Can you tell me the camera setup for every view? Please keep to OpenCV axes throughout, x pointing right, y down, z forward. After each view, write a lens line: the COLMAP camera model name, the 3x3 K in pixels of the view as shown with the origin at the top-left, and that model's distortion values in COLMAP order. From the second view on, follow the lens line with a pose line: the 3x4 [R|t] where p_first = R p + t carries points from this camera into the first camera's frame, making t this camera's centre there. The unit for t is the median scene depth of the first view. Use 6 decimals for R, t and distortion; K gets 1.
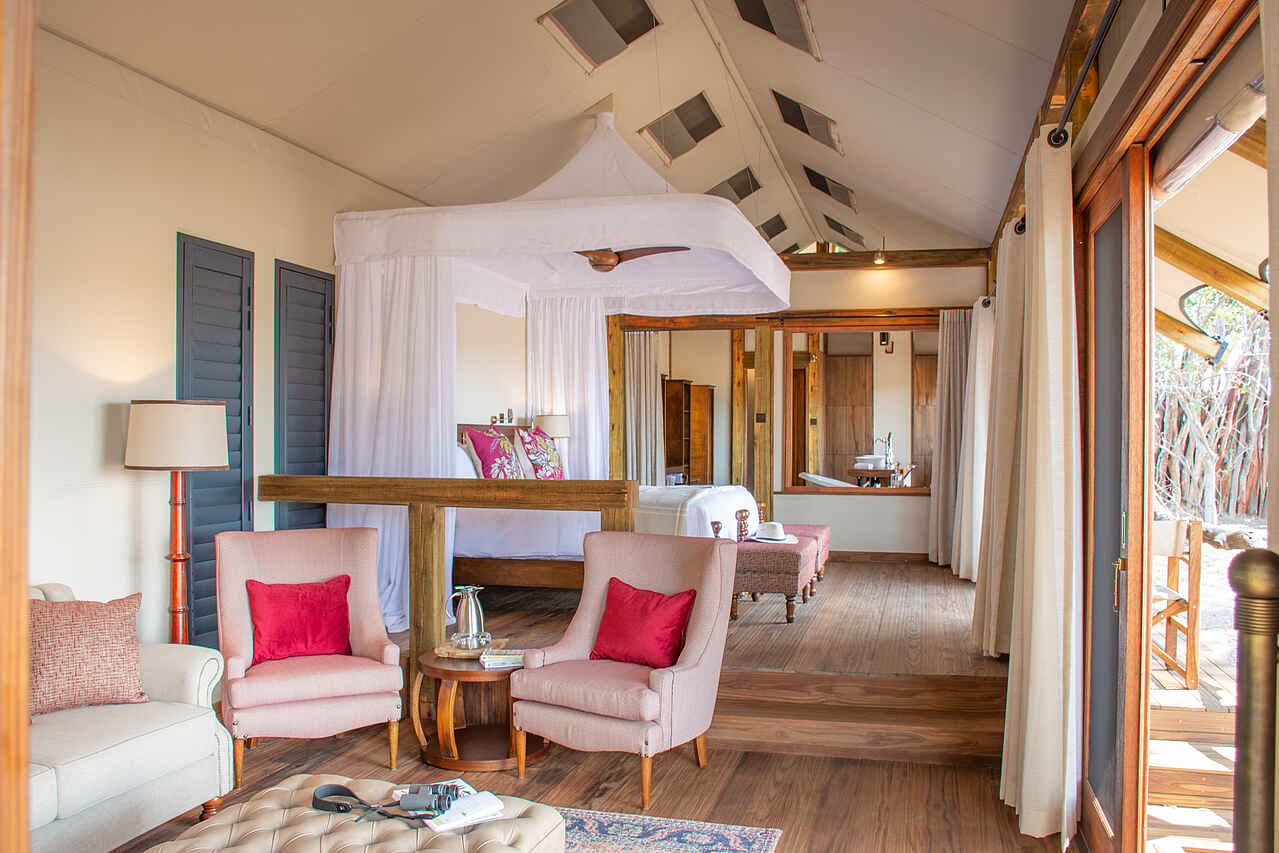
lens RADIAL K [[1060.2, 0, 639.5], [0, 1060.2, 426.5], [0, 0, 1]] dist [-0.153236, 0.080052]
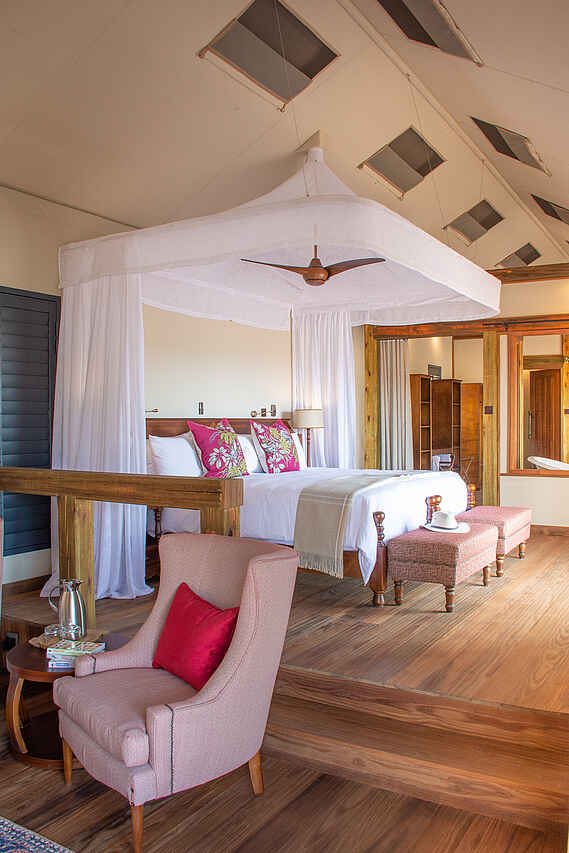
lens RADIAL K [[707.1, 0, 294.9], [0, 707.1, 425.6], [0, 0, 1]] dist [-0.153236, 0.080052]
pose [[0.962154, -0.003024, -0.272491, 0.164165], [0.007649, 0.999844, 0.015910, -0.006847], [0.272400, -0.017392, 0.962027, 0.275507]]
